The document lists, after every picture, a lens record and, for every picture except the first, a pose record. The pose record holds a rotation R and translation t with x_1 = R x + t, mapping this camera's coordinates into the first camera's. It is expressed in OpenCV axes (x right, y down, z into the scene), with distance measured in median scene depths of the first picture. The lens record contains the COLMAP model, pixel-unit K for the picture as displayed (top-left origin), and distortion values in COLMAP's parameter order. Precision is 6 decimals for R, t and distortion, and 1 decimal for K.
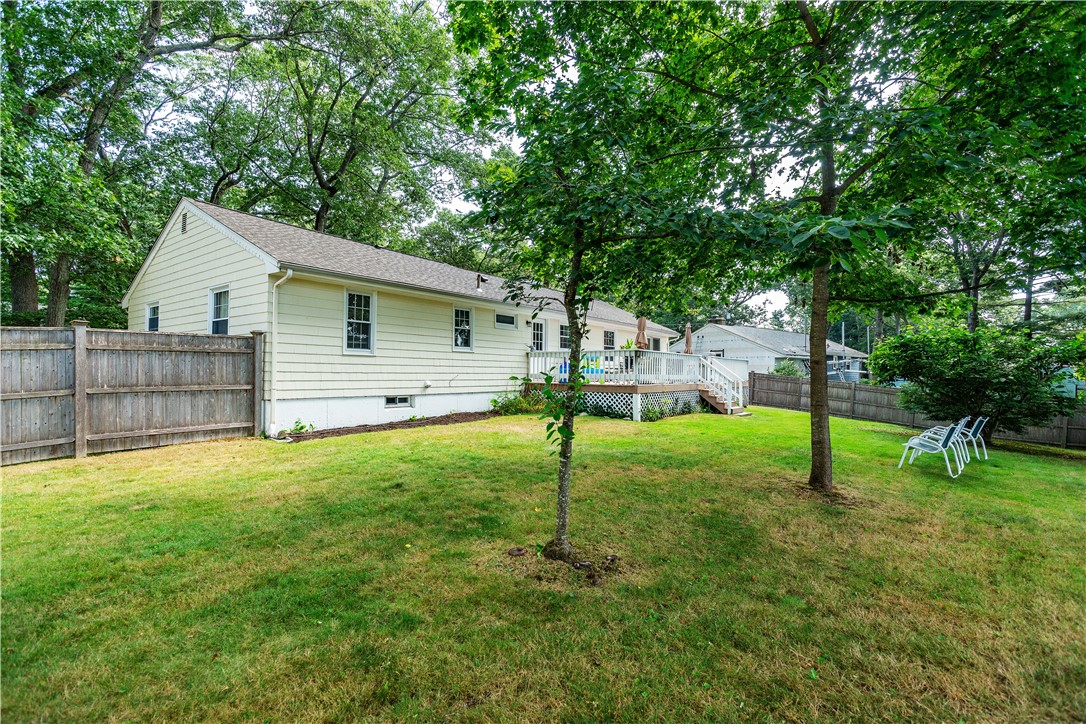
lens RADIAL K [[506.7, 0, 538.2], [0, 506.7, 376.4], [0, 0, 1]] dist [-0.002967, -0.000526]
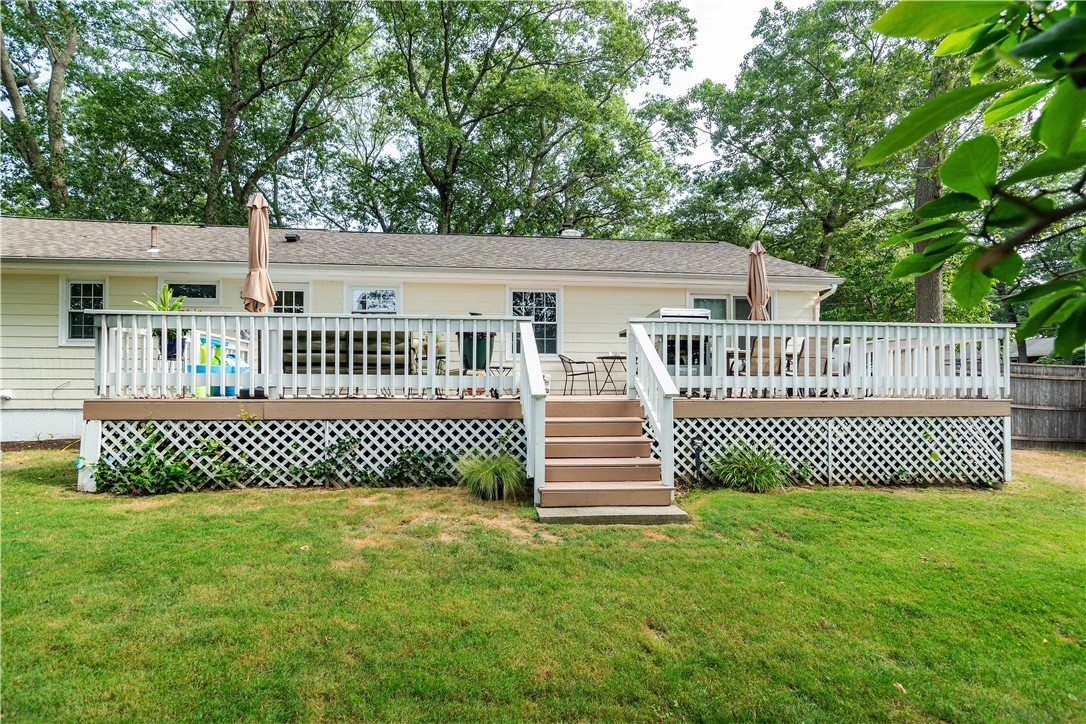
lens RADIAL K [[506.7, 0, 538.2], [0, 506.7, 376.4], [0, 0, 1]] dist [-0.002967, -0.000526]
pose [[0.684345, -0.019098, -0.728908, 0.830975], [0.000578, 0.999671, -0.025650, 0.008620], [0.729158, 0.017132, 0.684131, 1.110084]]
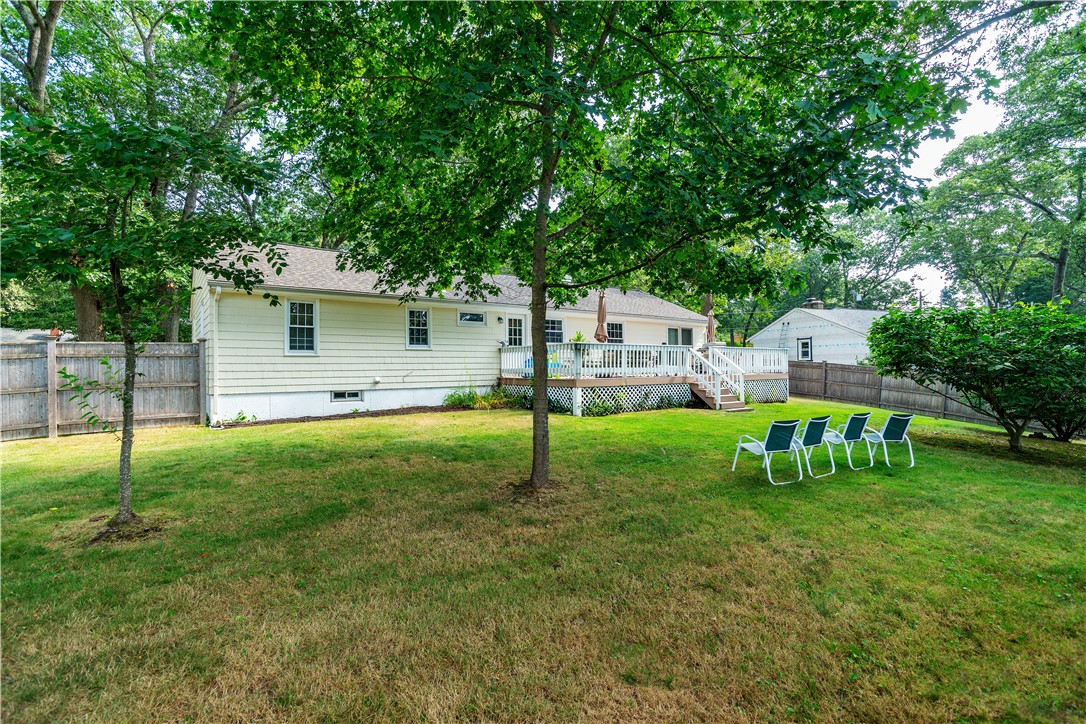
lens RADIAL K [[506.7, 0, 538.2], [0, 506.7, 376.4], [0, 0, 1]] dist [-0.002967, -0.000526]
pose [[0.956902, -0.012934, -0.290124, 0.457087], [0.015652, 0.999853, 0.007050, 0.004939], [0.289990, -0.011287, 0.956963, 0.051009]]
